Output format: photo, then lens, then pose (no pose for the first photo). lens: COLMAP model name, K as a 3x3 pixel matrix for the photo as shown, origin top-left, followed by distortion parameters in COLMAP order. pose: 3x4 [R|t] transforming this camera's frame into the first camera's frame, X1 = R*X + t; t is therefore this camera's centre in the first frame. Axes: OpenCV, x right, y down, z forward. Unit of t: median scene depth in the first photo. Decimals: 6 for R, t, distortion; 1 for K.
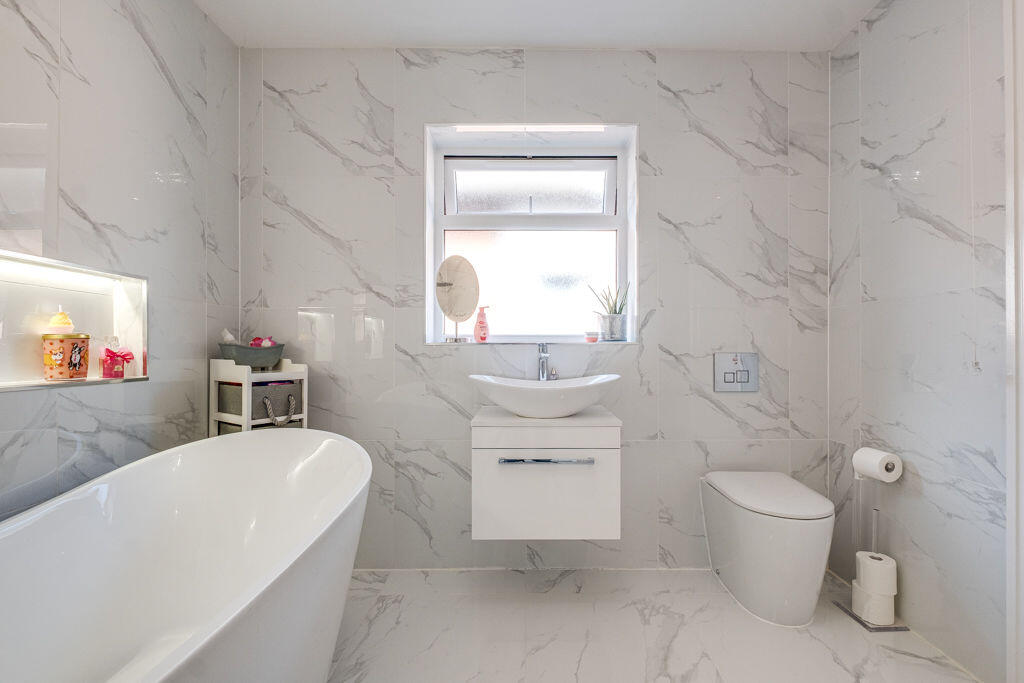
lens RADIAL K [[453.8, 0, 517.6], [0, 453.8, 345.8], [0, 0, 1]] dist [0.001855, -0.000613]
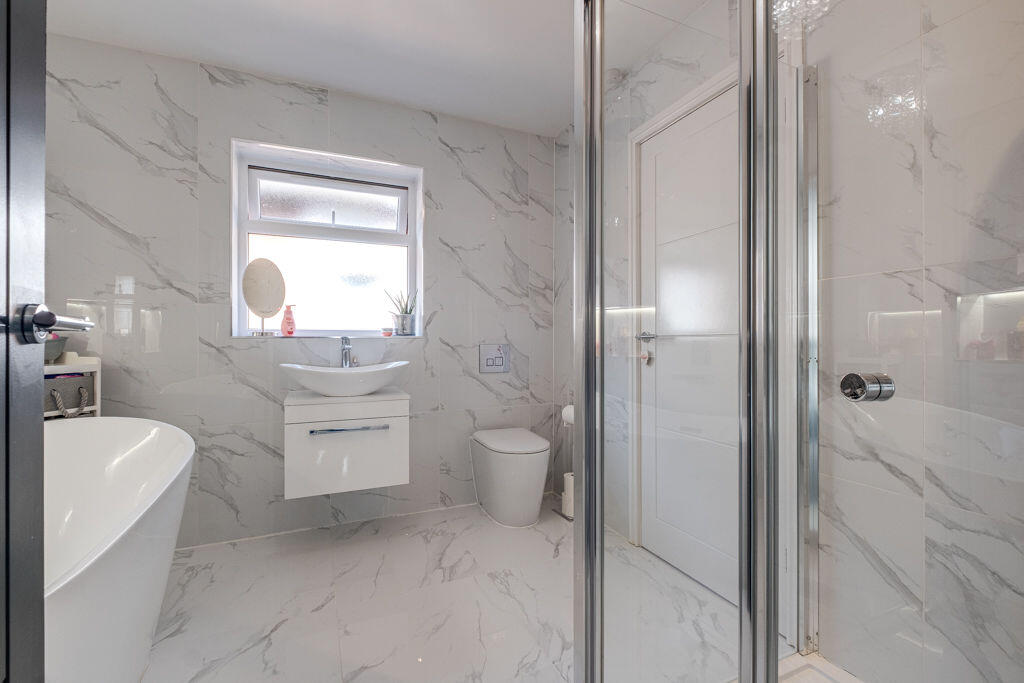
lens RADIAL K [[453.8, 0, 519.5], [0, 453.8, 341.0], [0, 0, 1]] dist [0.001855, -0.000613]
pose [[0.902792, -0.000828, 0.430078, -0.046588], [-0.000990, 0.999991, 0.004005, -0.000186], [-0.430077, -0.004042, 0.902783, -0.296184]]
